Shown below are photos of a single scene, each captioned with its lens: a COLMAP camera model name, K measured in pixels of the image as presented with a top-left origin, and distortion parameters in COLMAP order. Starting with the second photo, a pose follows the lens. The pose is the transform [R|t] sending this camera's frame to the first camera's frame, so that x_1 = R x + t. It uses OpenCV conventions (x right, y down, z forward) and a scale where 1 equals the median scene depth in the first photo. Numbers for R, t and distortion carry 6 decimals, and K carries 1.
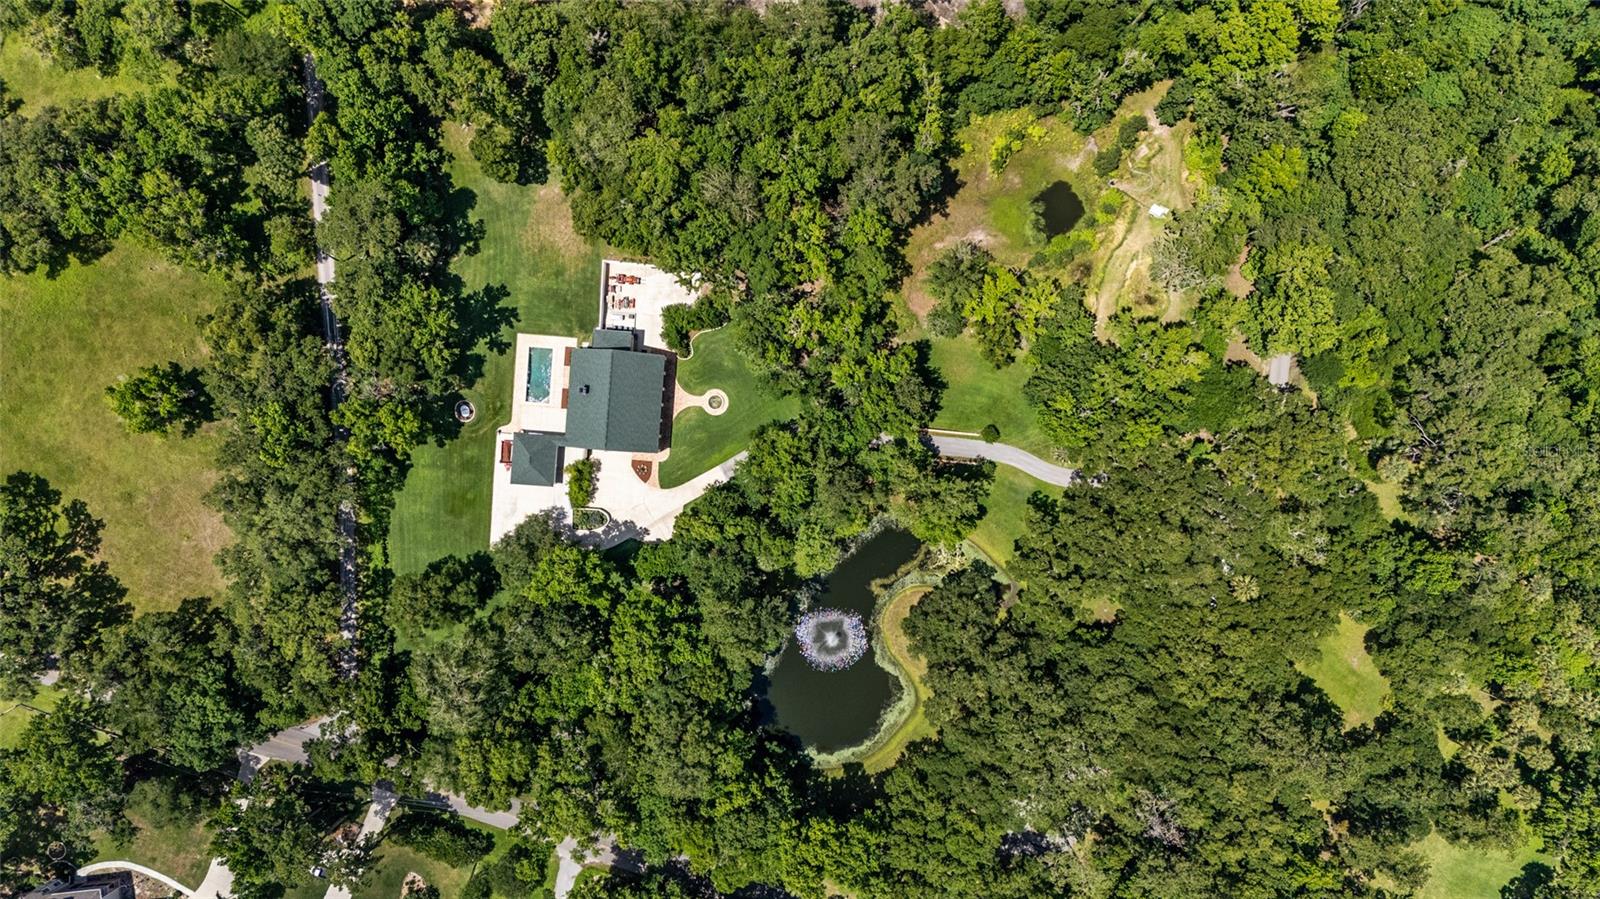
lens RADIAL K [[1173.1, 0, 806.7], [0, 1173.1, 445.5], [0, 0, 1]] dist [0.085817, -0.089754]
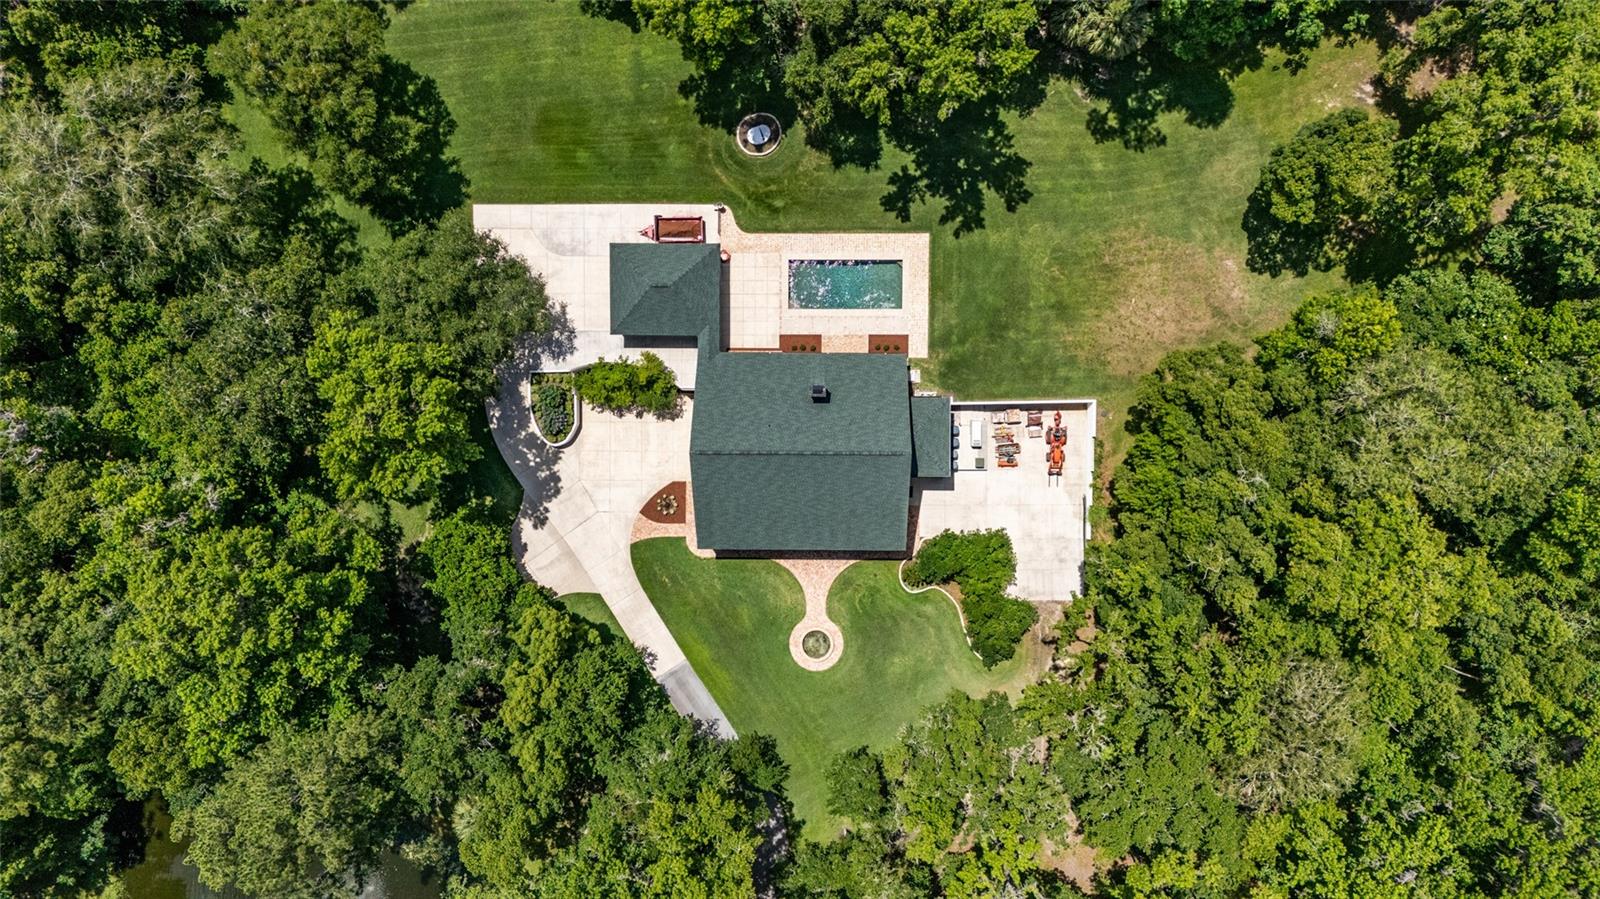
lens RADIAL K [[1173.1, 0, 806.7], [0, 1173.1, 445.5], [0, 0, 1]] dist [0.085817, -0.089754]
pose [[0.069842, 0.997295, 0.022908, -0.173825], [-0.997553, 0.069749, 0.004811, -0.041712], [0.003200, -0.023188, 0.999726, 0.522155]]
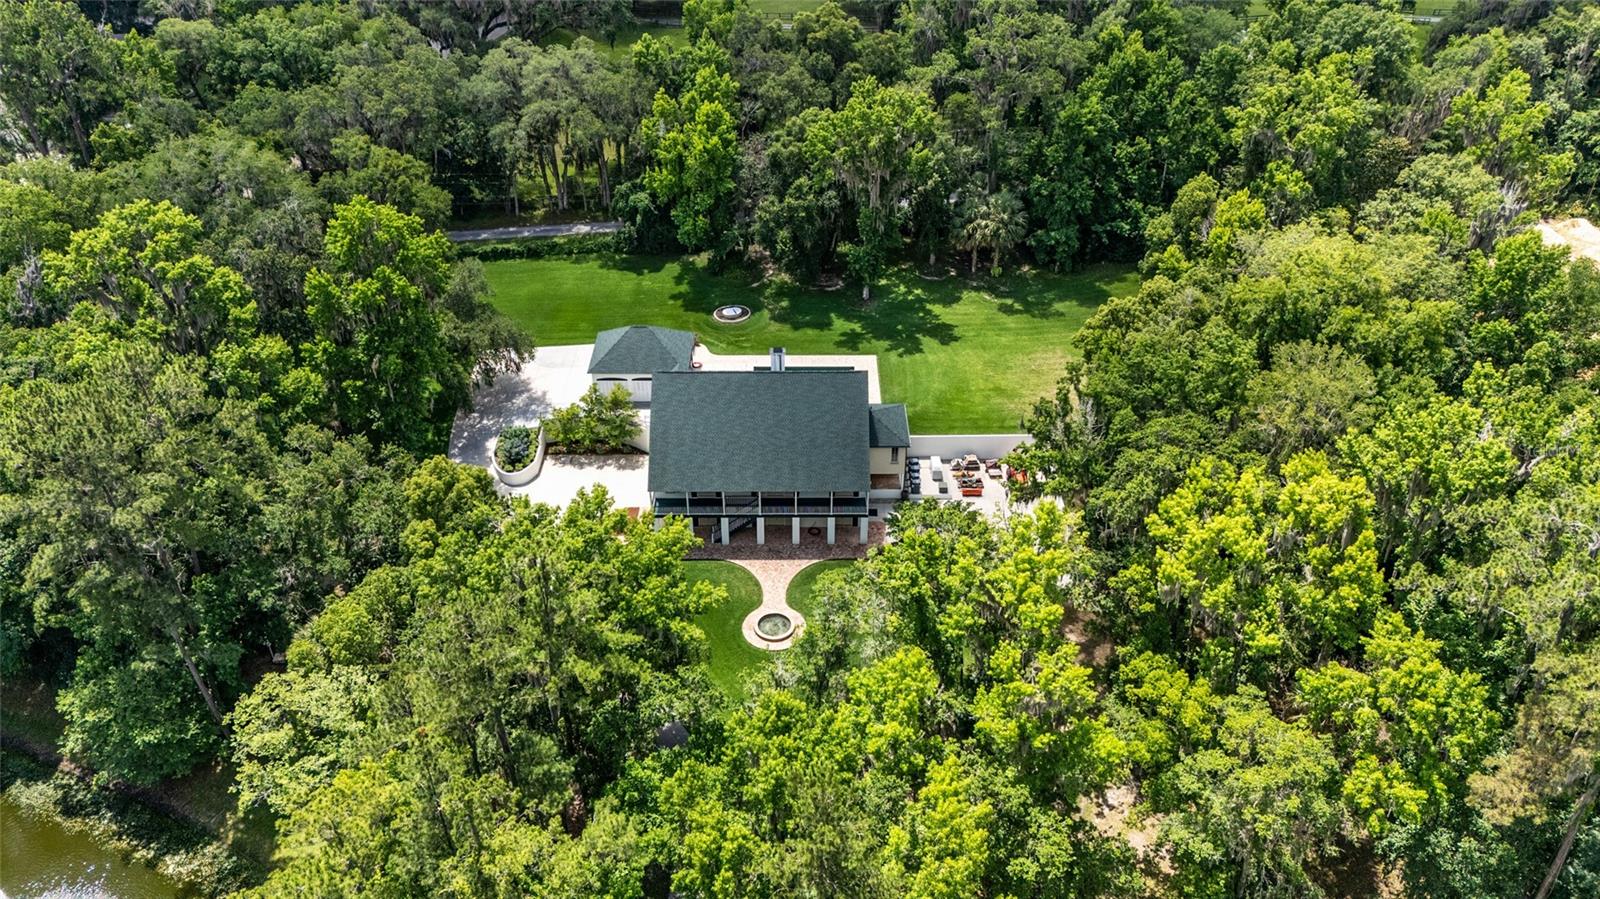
lens RADIAL K [[1173.1, 0, 806.7], [0, 1173.1, 445.5], [0, 0, 1]] dist [0.085817, -0.089754]
pose [[0.079825, 0.575980, -0.813557, 0.219799], [-0.996678, 0.032868, -0.074522, -0.020437], [-0.016183, 0.816803, 0.576690, 0.719164]]
